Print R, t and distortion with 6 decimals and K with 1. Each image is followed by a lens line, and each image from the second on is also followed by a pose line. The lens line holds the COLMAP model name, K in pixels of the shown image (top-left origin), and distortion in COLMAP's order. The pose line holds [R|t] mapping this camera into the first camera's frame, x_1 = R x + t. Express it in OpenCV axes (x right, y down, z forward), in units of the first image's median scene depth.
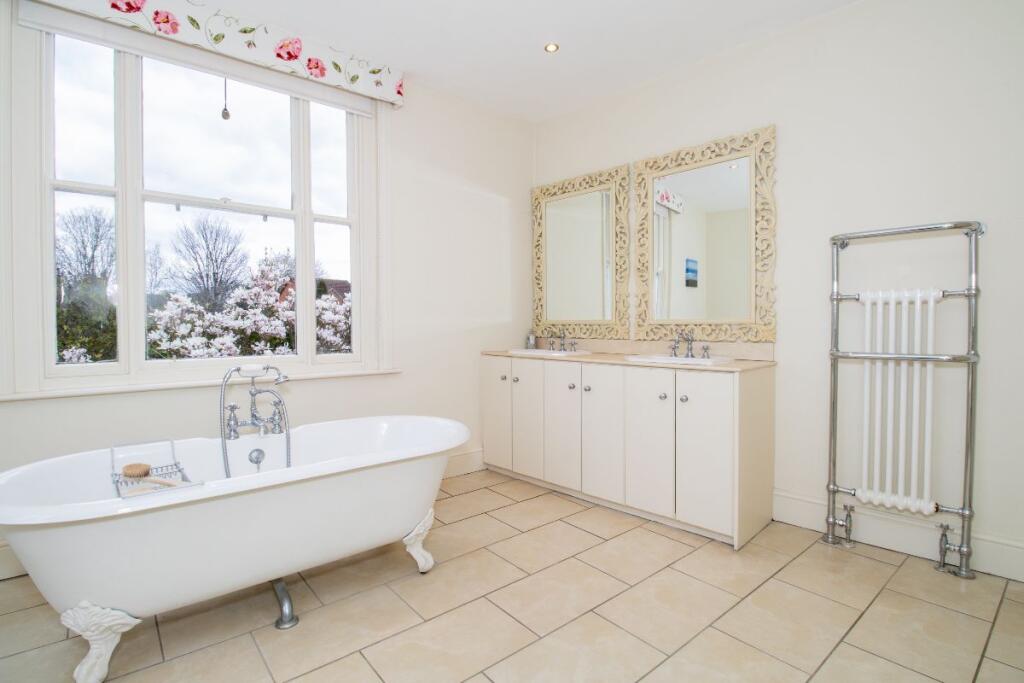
lens RADIAL K [[479.6, 0, 521.8], [0, 479.6, 338.6], [0, 0, 1]] dist [-0.044431, 0.000157]
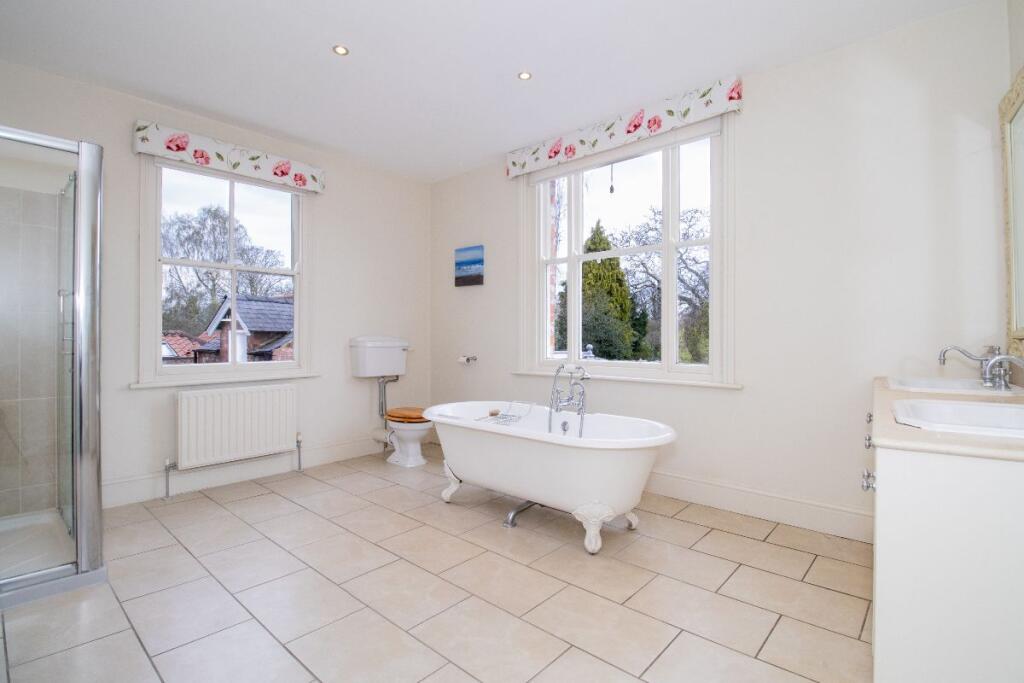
lens RADIAL K [[479.6, 0, 521.8], [0, 479.6, 338.6], [0, 0, 1]] dist [-0.044431, 0.000157]
pose [[0.123733, -0.019316, -0.992128, 0.877583], [-0.035381, 0.999089, -0.023864, 0.015257], [0.991685, 0.038055, 0.122937, 0.658543]]
